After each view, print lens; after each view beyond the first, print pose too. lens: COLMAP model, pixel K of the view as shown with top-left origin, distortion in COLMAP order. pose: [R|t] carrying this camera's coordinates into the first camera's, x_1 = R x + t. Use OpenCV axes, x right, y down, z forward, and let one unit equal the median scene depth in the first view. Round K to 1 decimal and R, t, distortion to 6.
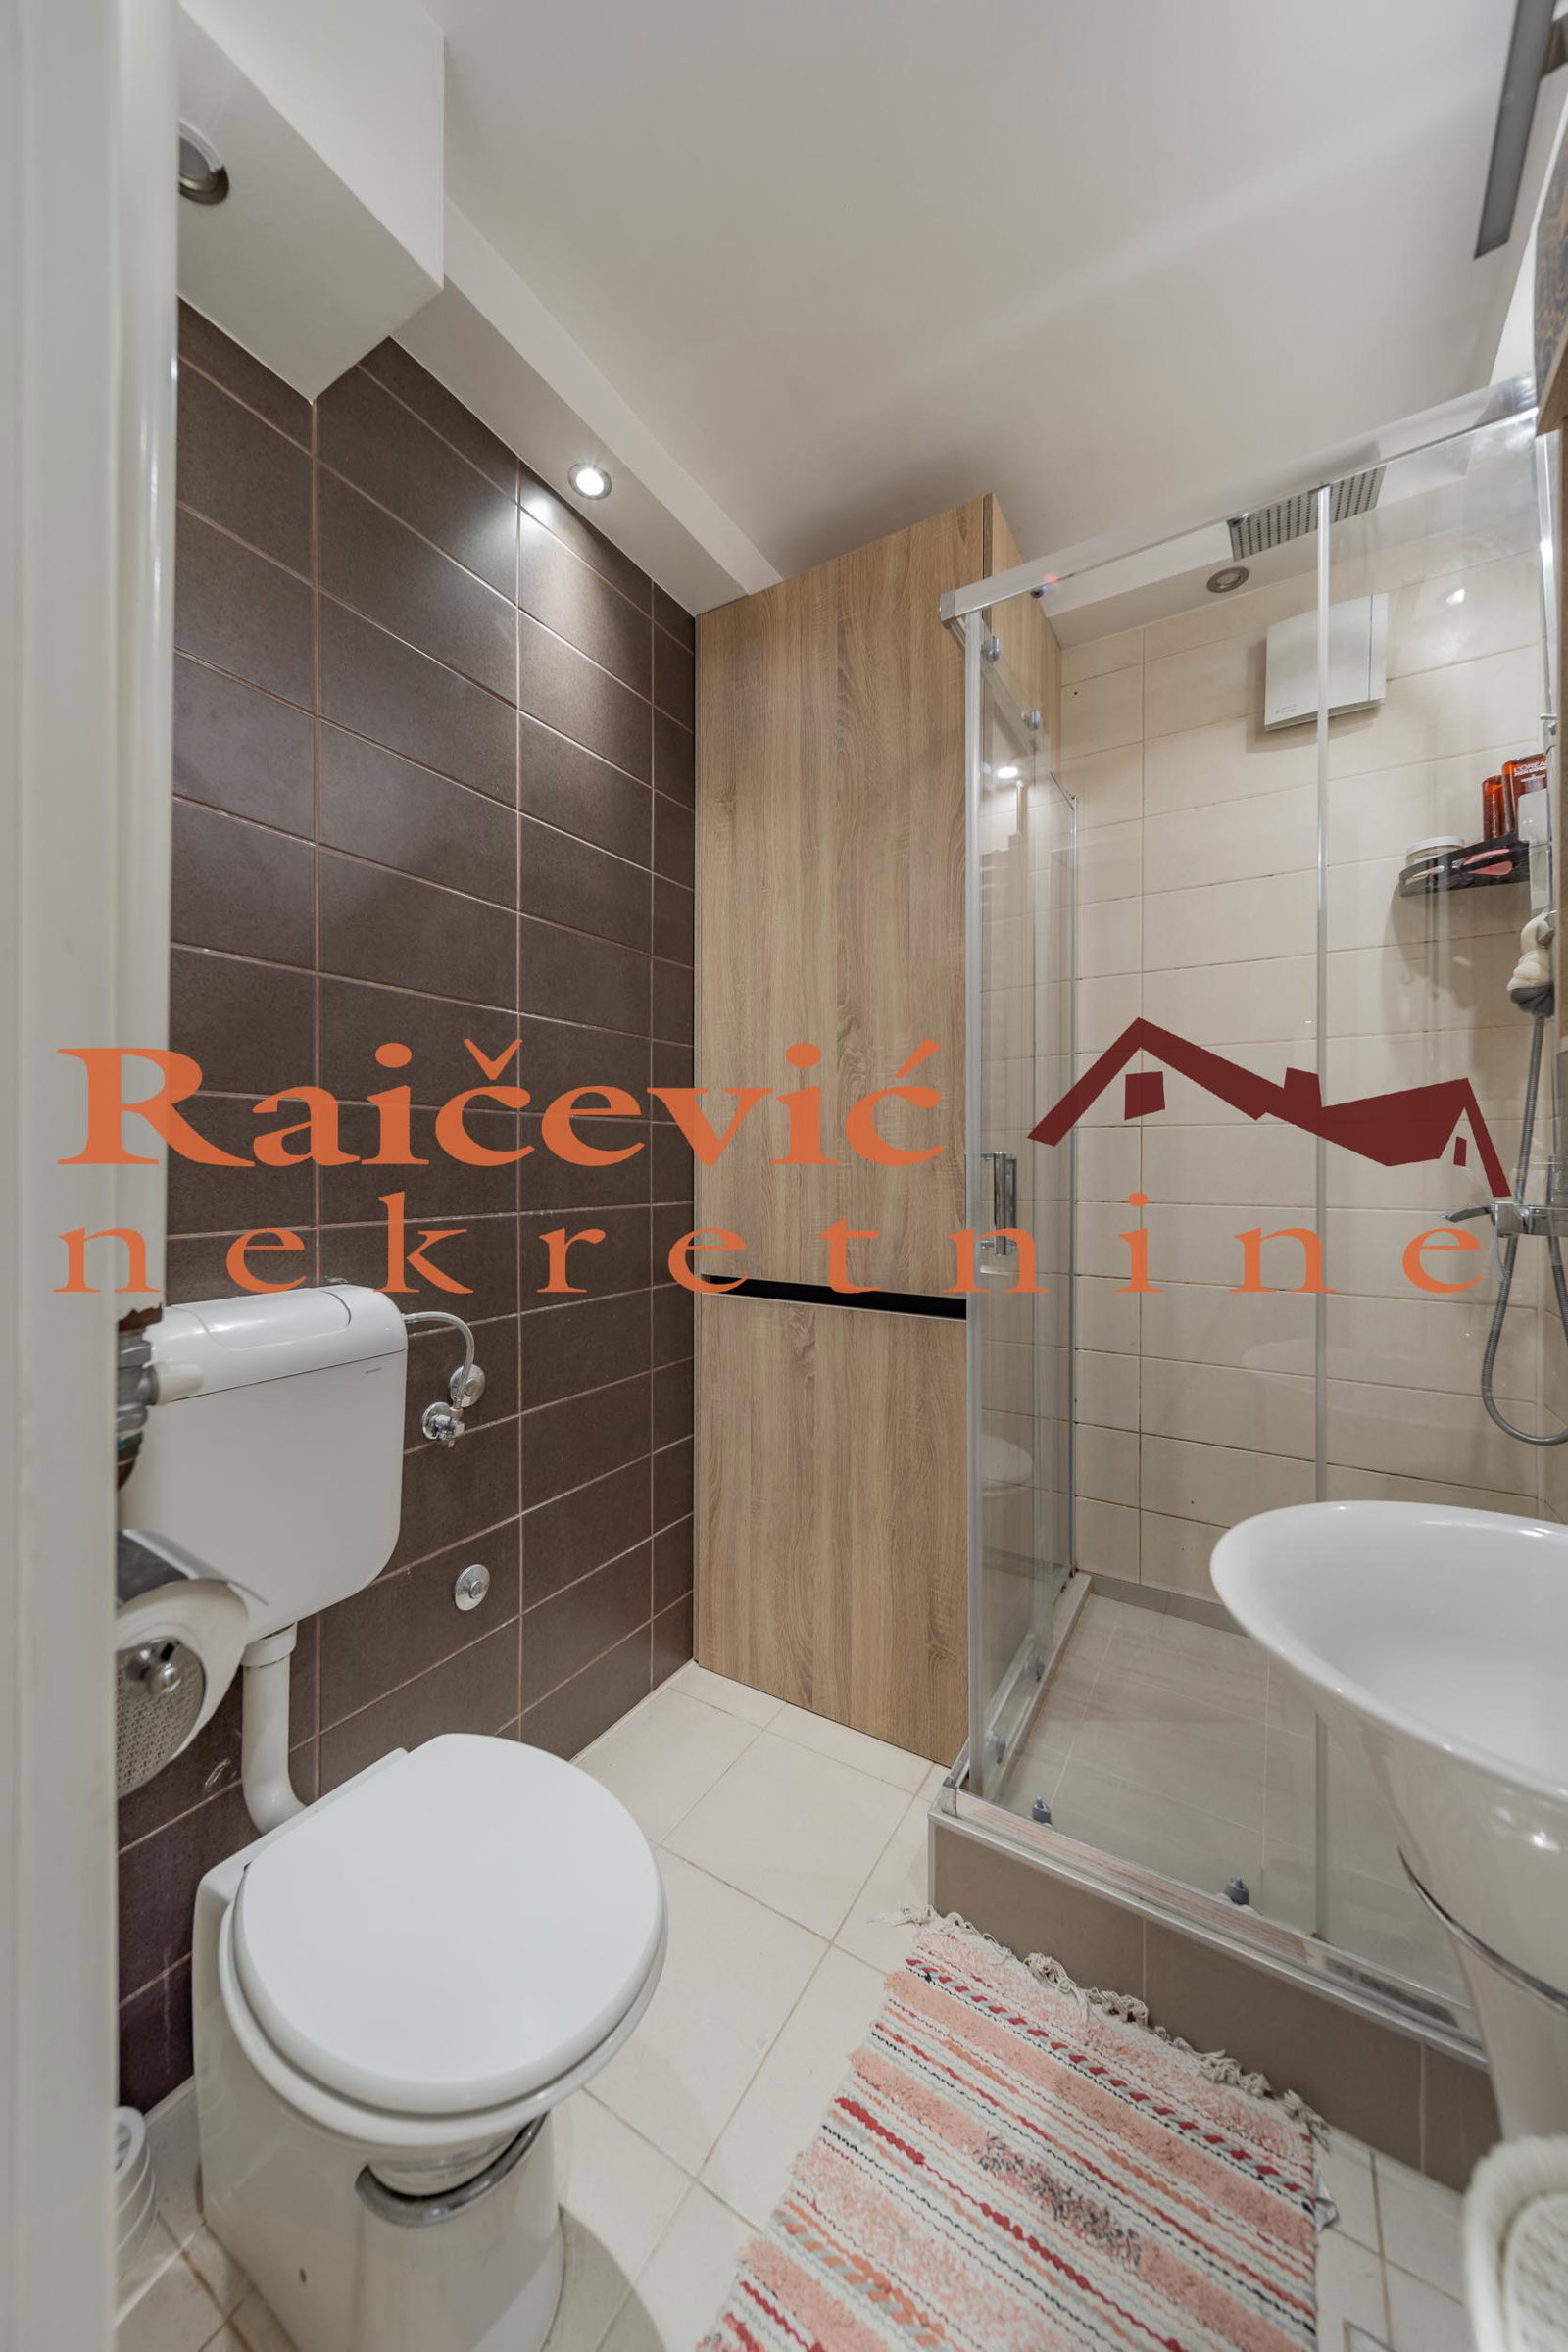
lens RADIAL K [[825.6, 0, 783.8], [0, 825.6, 1166.7], [0, 0, 1]] dist [0.000729, -0.000347]
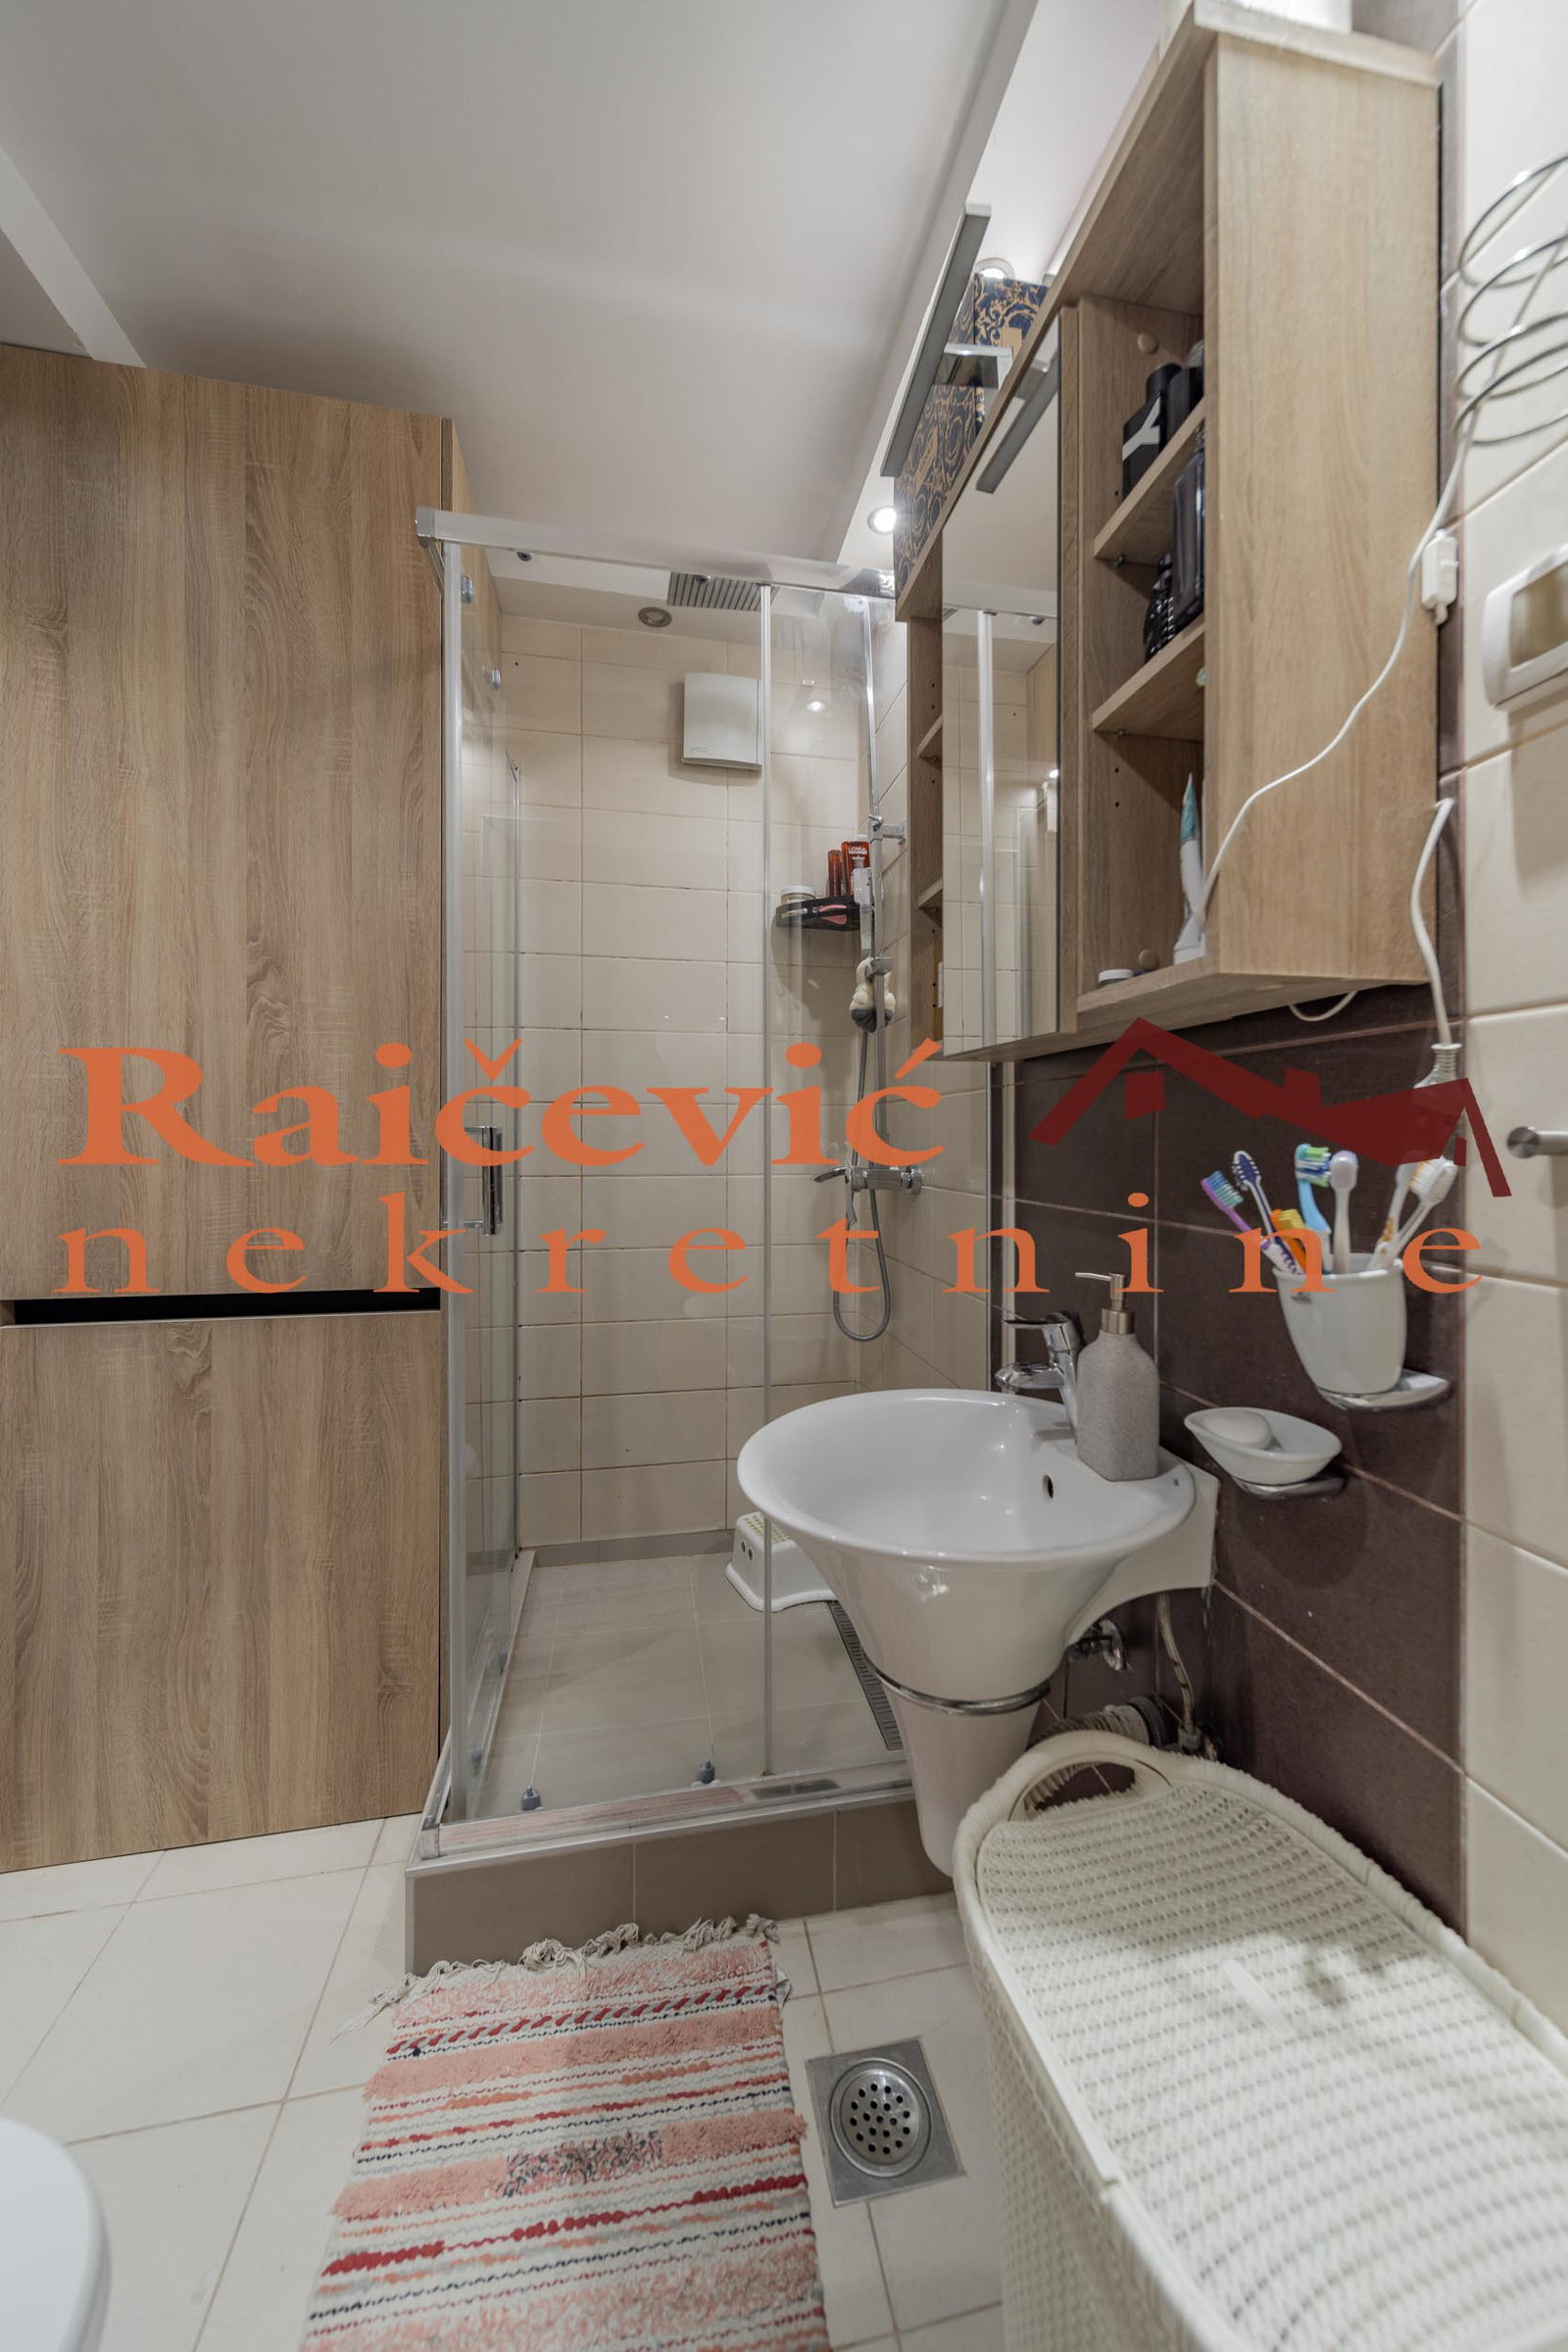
lens RADIAL K [[840.1, 0, 807.0], [0, 840.1, 1139.7], [0, 0, 1]] dist [-0.000598, -0.000560]
pose [[0.728050, -0.001999, 0.685521, -0.102573], [0.004278, 0.999990, -0.001628, 0.000683], [-0.685510, 0.004118, 0.728051, 0.036530]]
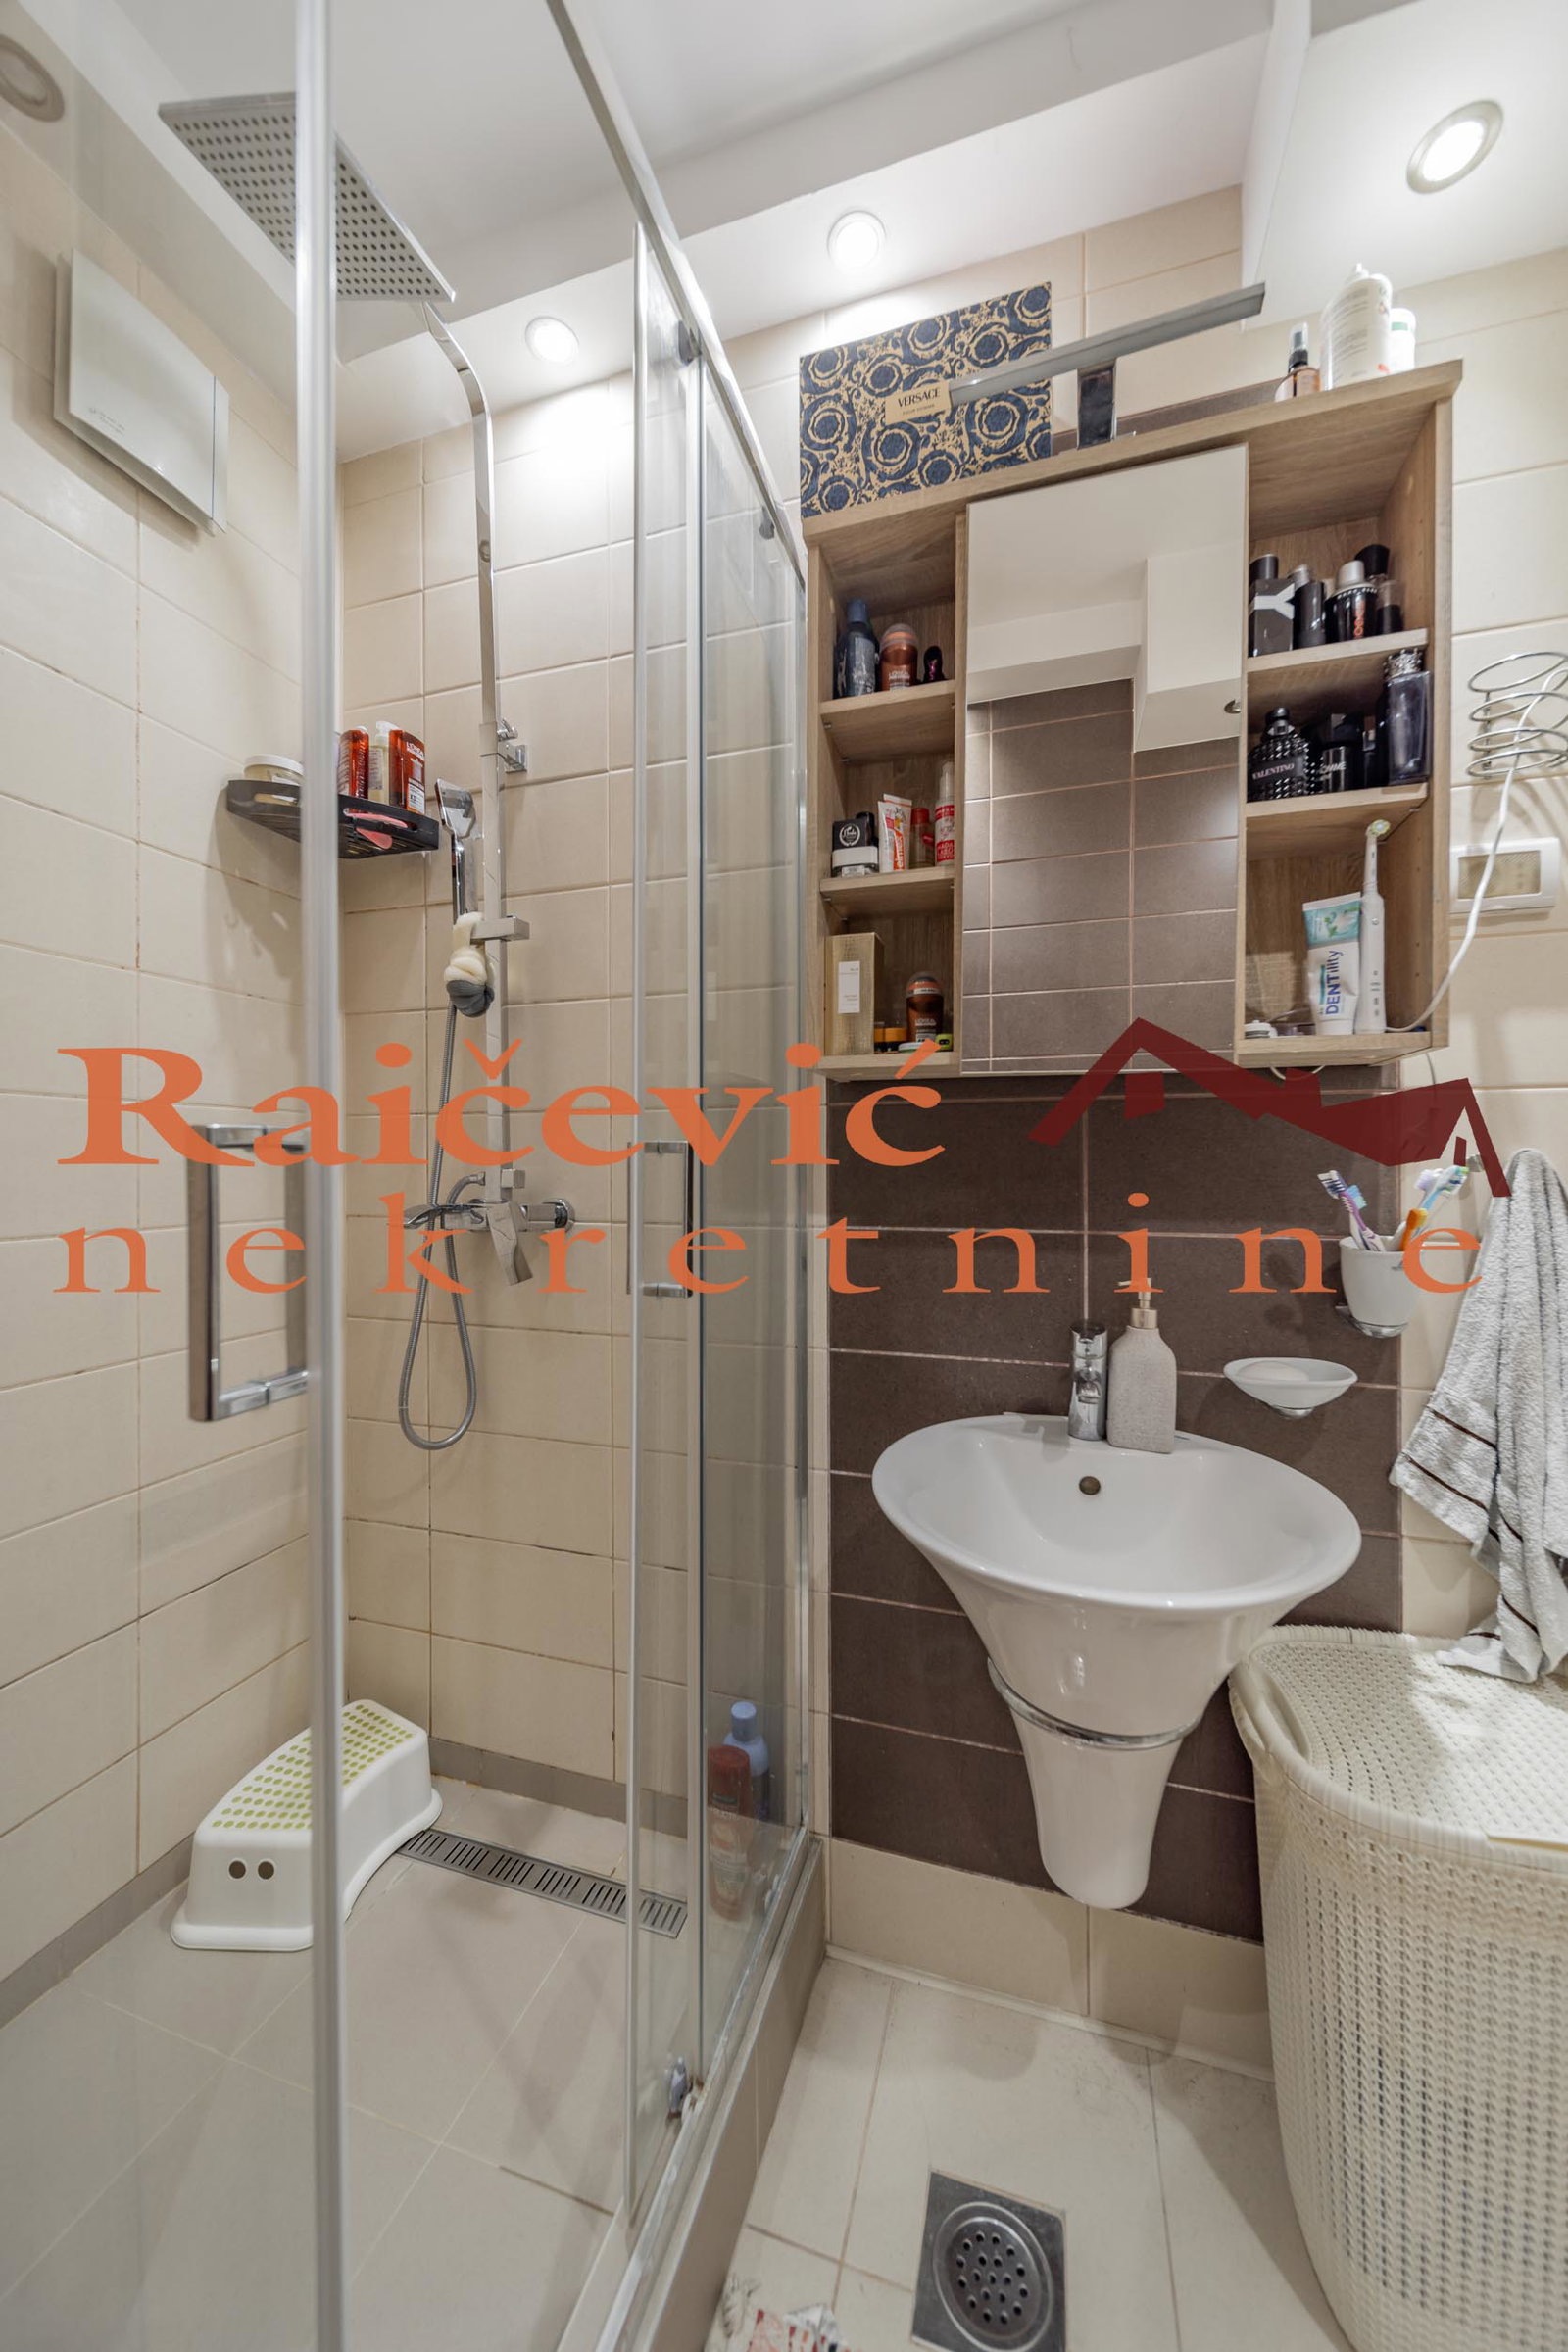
lens RADIAL K [[825.6, 0, 783.8], [0, 825.6, 1166.7], [0, 0, 1]] dist [0.000729, -0.000347]
pose [[-0.250627, -0.003995, 0.968076, -0.120092], [0.005331, 0.999971, 0.005507, -0.001370], [-0.968069, 0.006541, -0.250598, 0.733395]]
